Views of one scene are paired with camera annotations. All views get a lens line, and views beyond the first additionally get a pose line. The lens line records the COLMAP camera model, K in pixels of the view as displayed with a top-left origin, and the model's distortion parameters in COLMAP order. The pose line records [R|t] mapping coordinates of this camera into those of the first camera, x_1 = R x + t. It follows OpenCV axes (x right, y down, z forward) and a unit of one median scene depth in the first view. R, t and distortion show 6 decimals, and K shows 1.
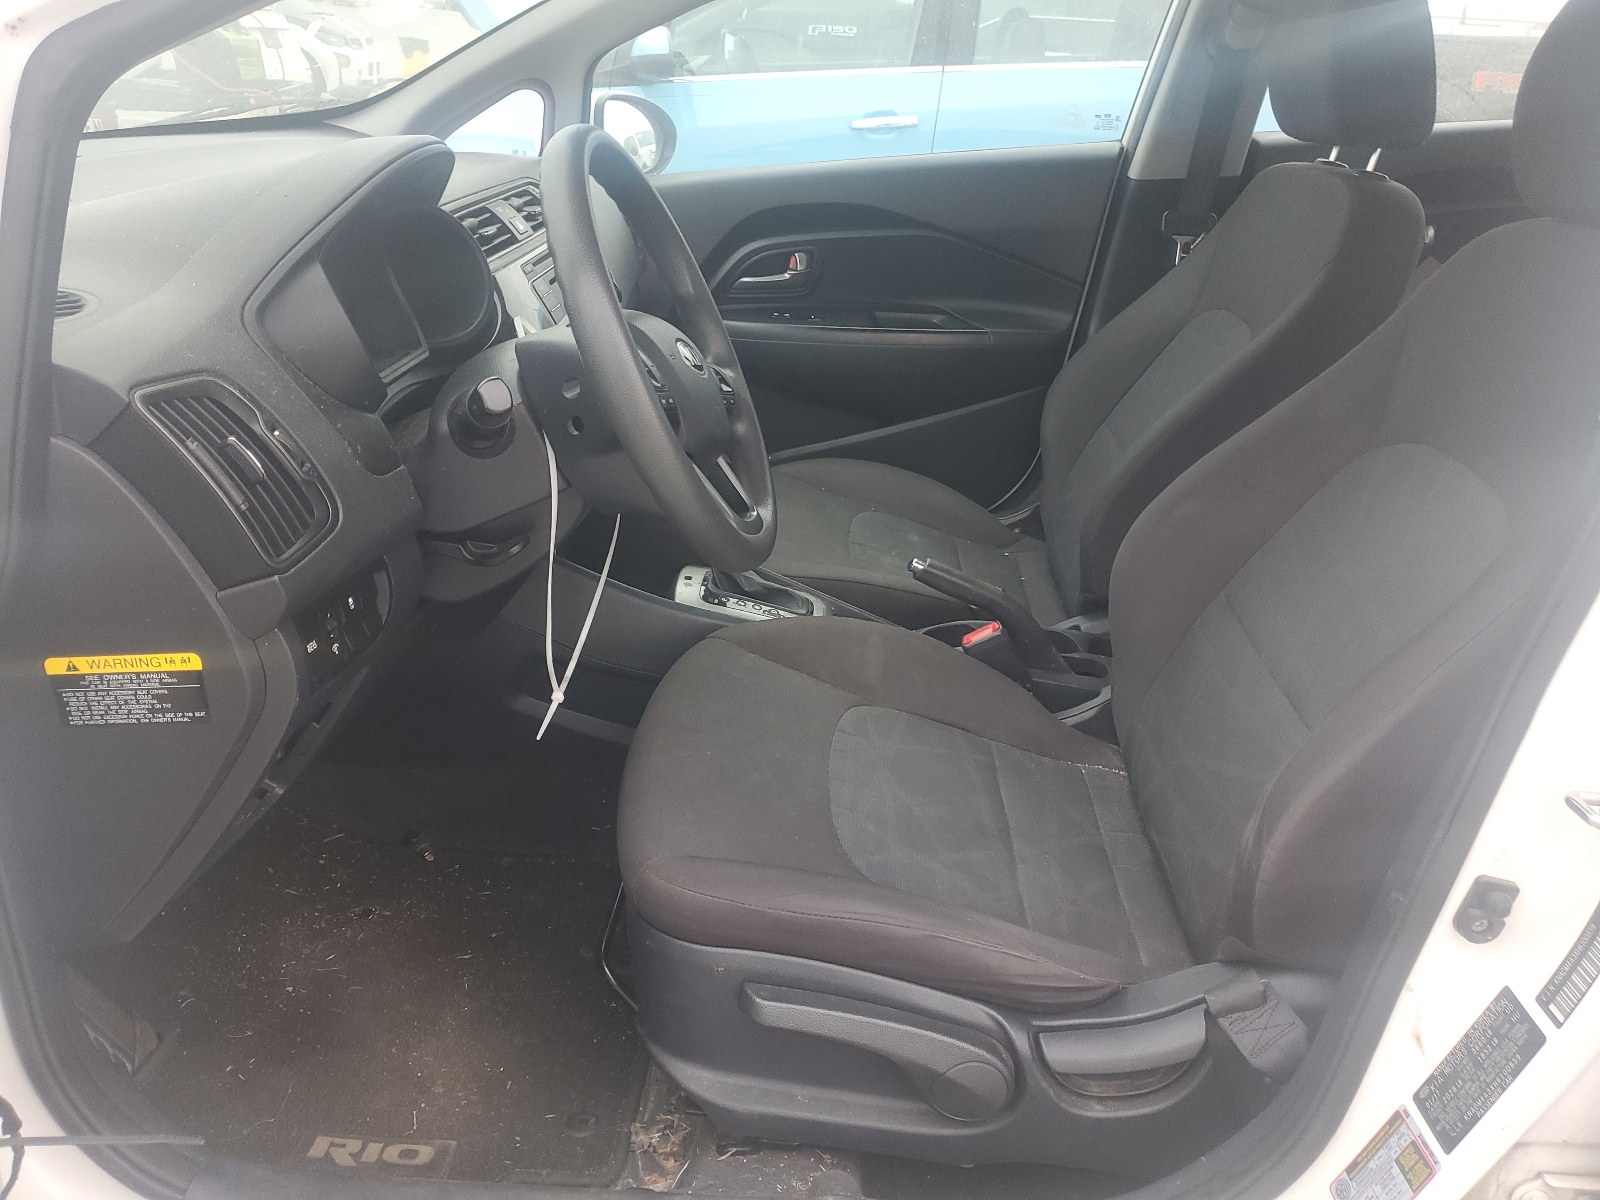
lens RADIAL K [[1314.5, 0, 842.1], [0, 1314.5, 597.4], [0, 0, 1]] dist [0.052850, -0.143140]
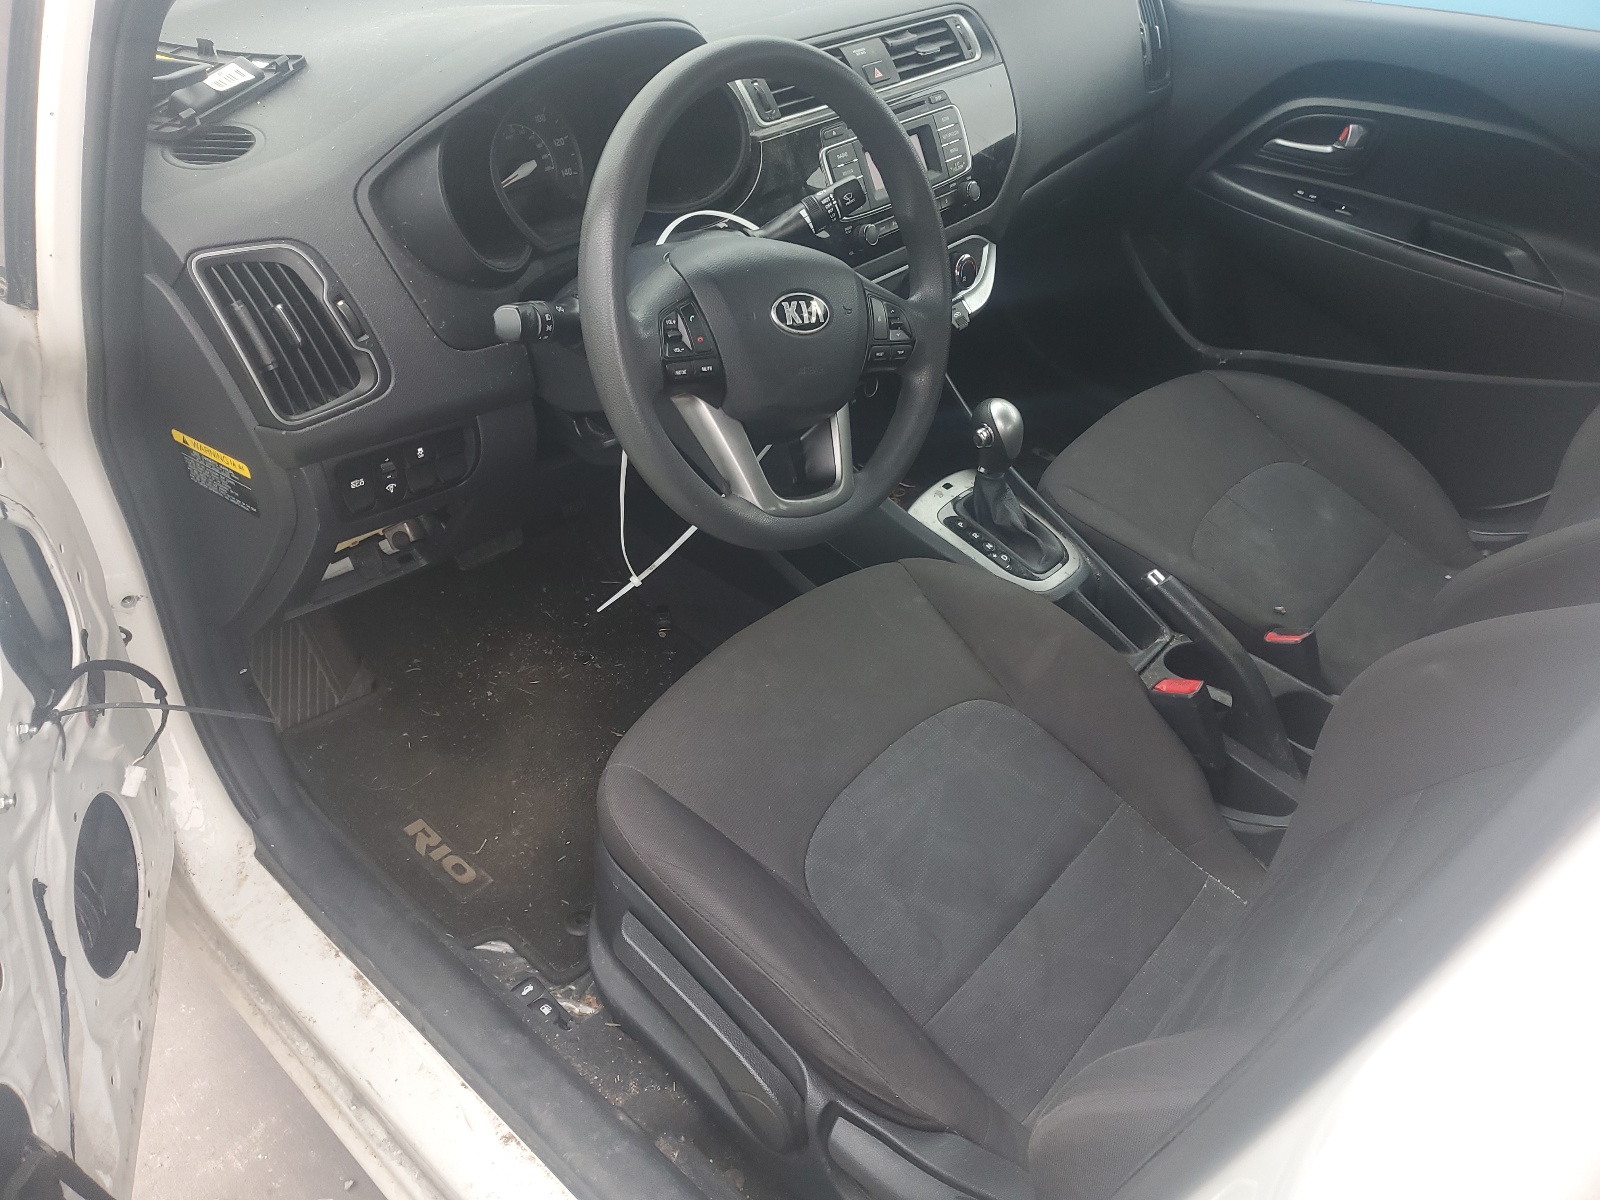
lens RADIAL K [[1314.5, 0, 842.1], [0, 1314.5, 597.4], [0, 0, 1]] dist [0.052850, -0.143140]
pose [[0.751702, 0.426659, -0.502898, 0.444798], [-0.288571, 0.898456, 0.330912, -0.310472], [0.593018, -0.103625, 0.798493, 0.258857]]
